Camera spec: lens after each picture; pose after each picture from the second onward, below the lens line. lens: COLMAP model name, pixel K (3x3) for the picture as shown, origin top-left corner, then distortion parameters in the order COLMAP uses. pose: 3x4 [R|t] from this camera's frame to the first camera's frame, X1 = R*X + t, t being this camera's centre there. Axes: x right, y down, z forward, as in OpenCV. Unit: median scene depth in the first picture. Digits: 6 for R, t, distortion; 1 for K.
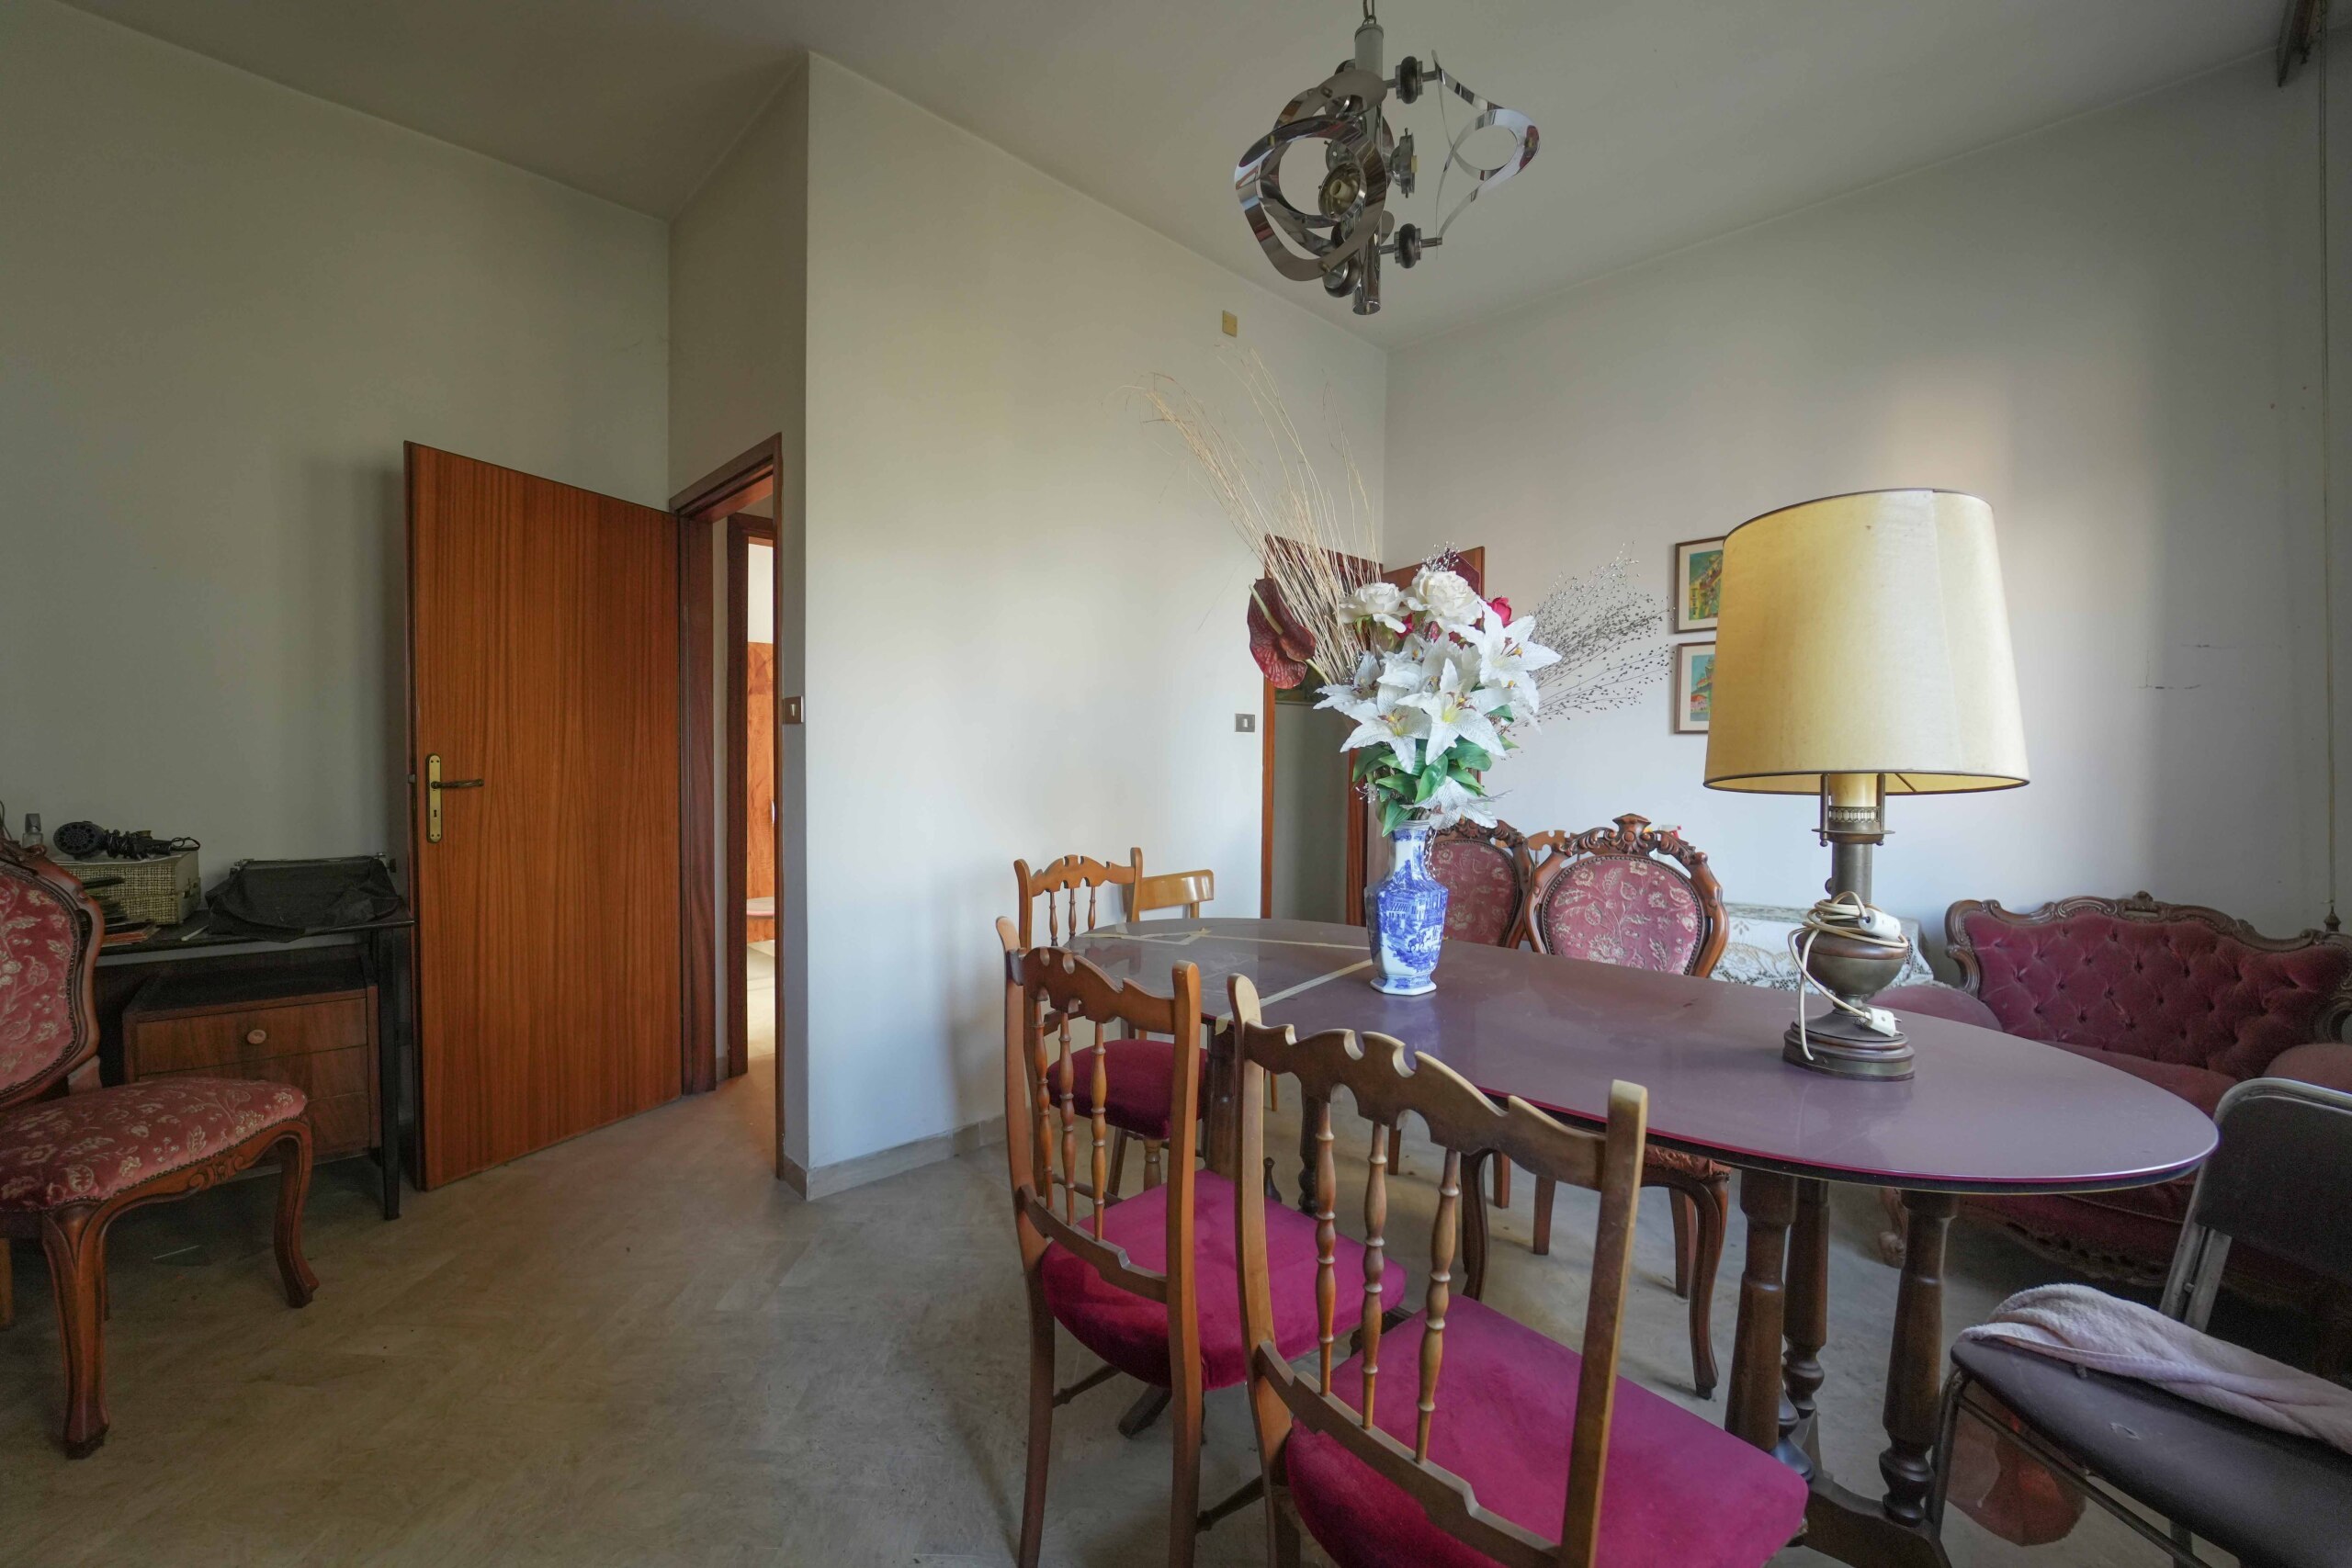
lens RADIAL K [[959.6, 0, 1179.0], [0, 959.6, 786.6], [0, 0, 1]] dist [-0.016224, 0.000051]
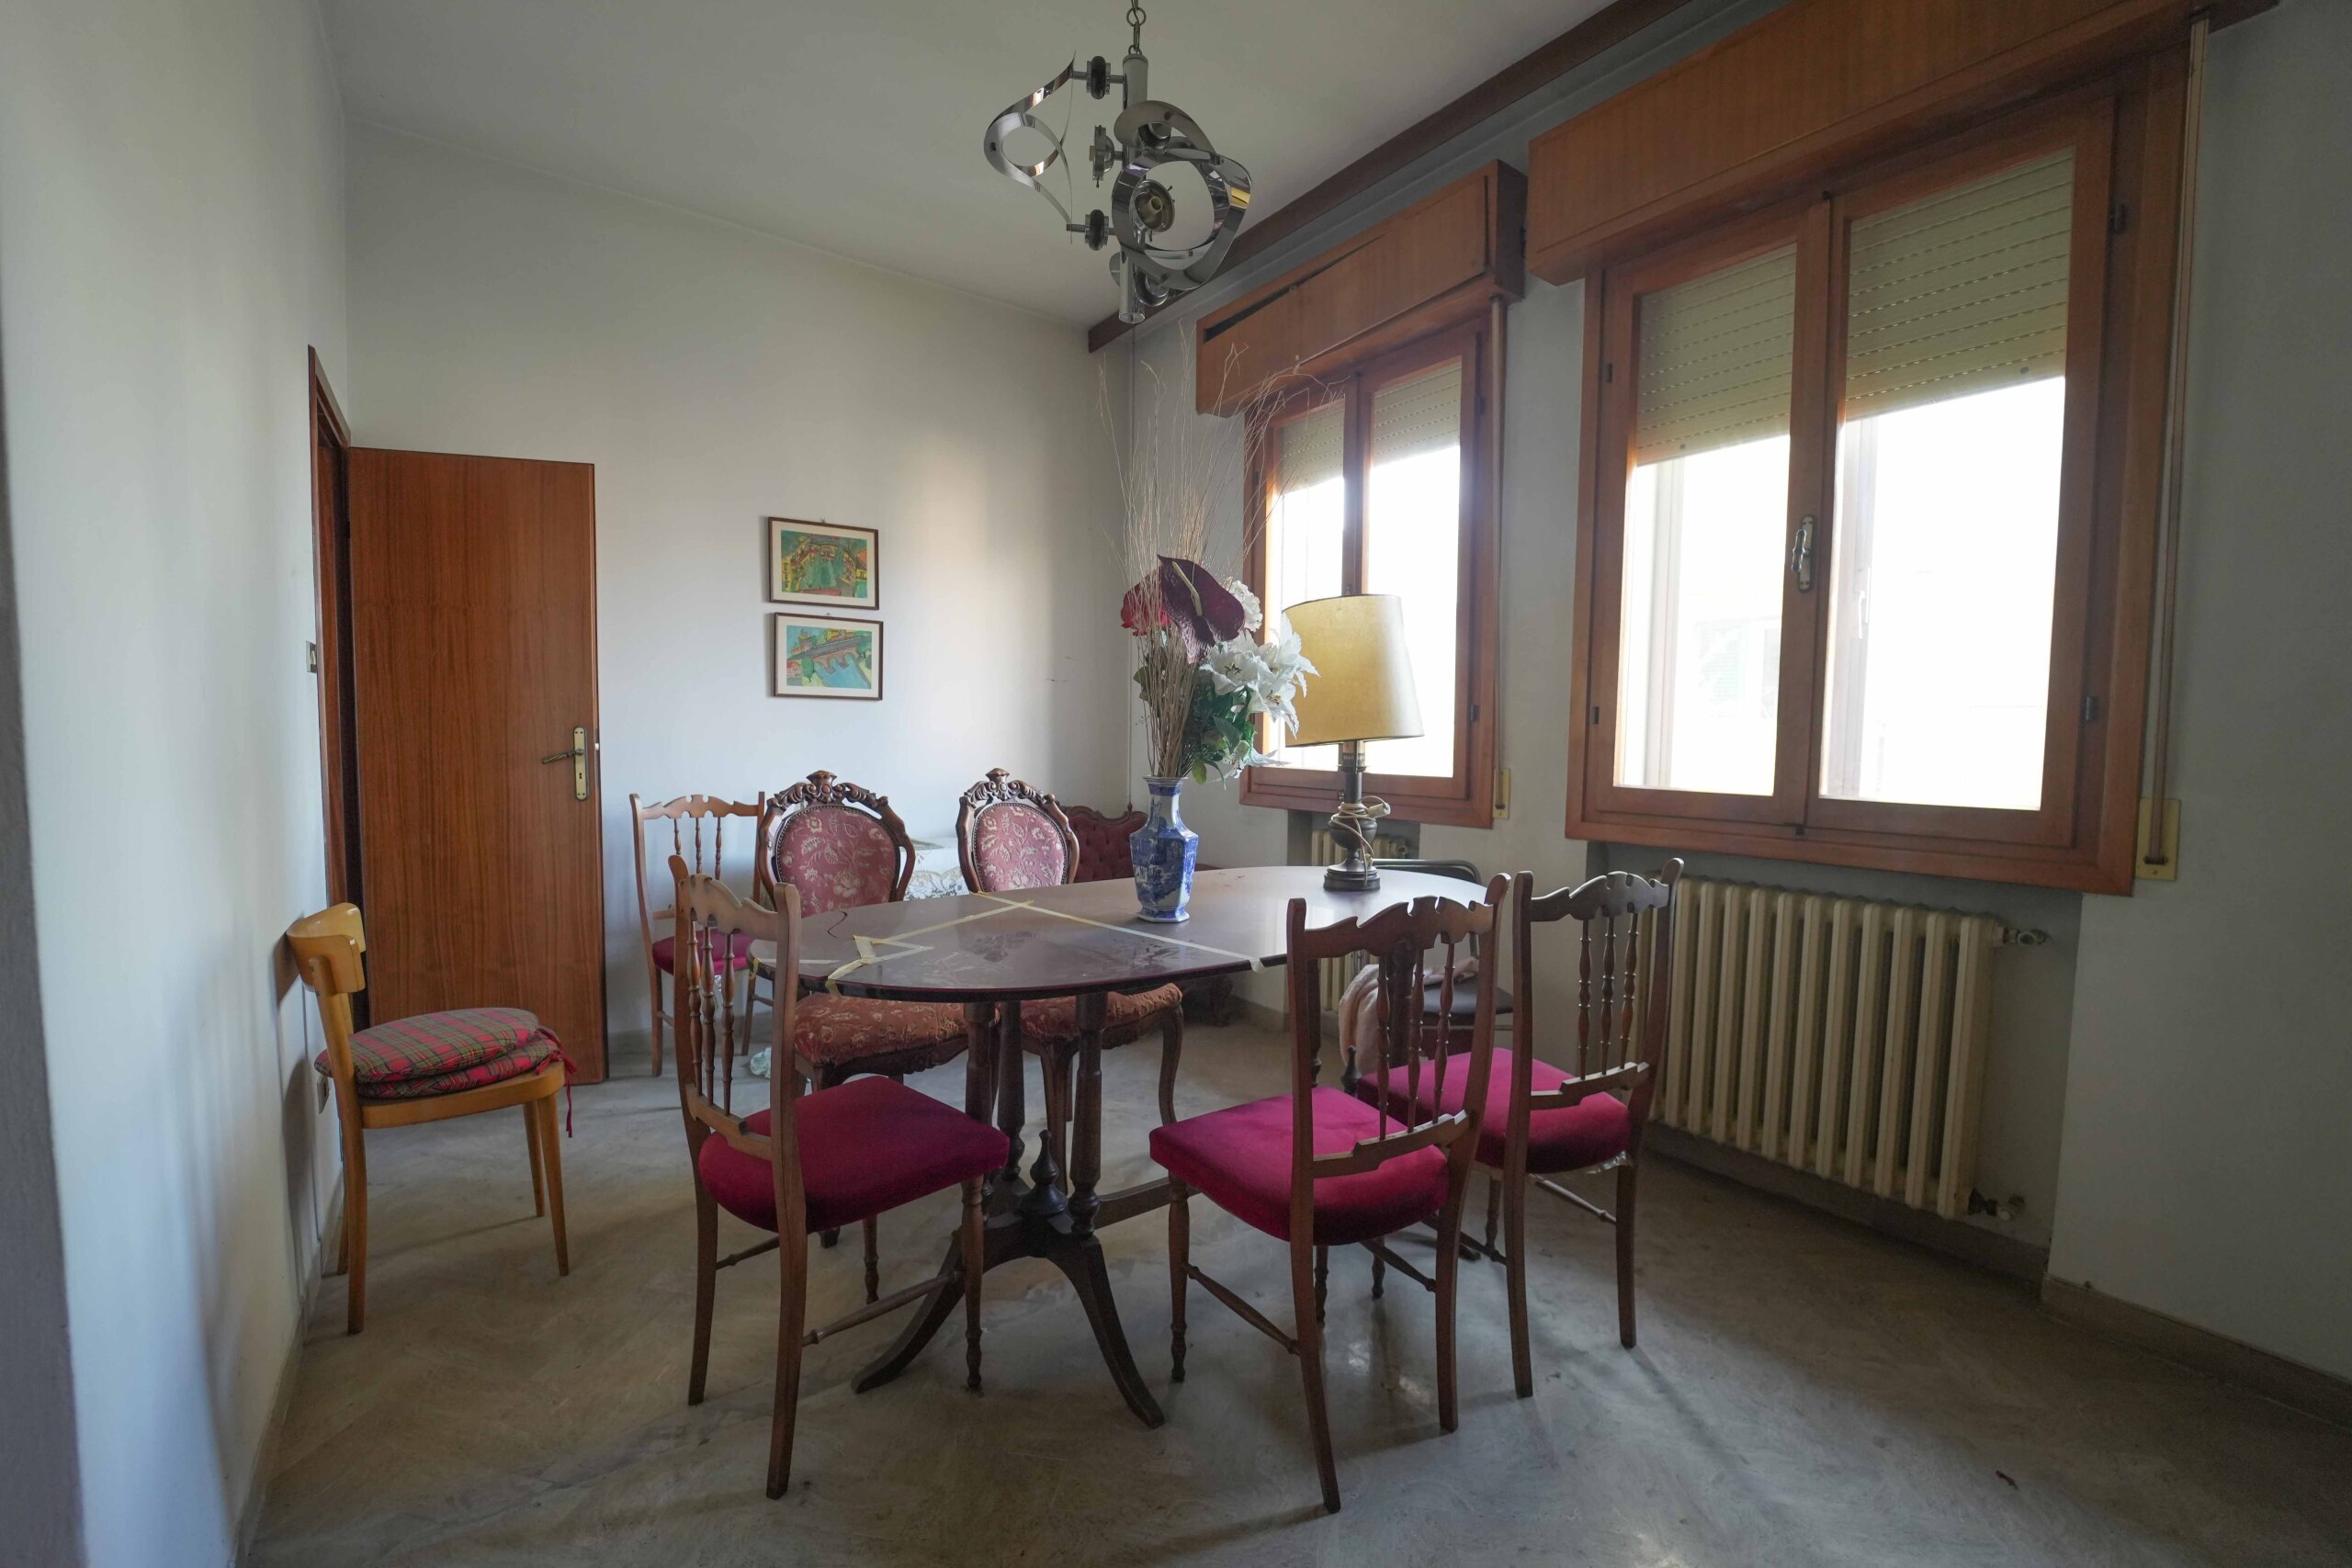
lens RADIAL K [[959.6, 0, 1173.6], [0, 959.6, 792.7], [0, 0, 1]] dist [-0.016224, 0.000051]
pose [[0.130350, -0.070920, 0.988928, -0.598000], [0.013471, 0.997473, 0.069757, -0.020269], [-0.991377, 0.004229, 0.130976, 0.506794]]
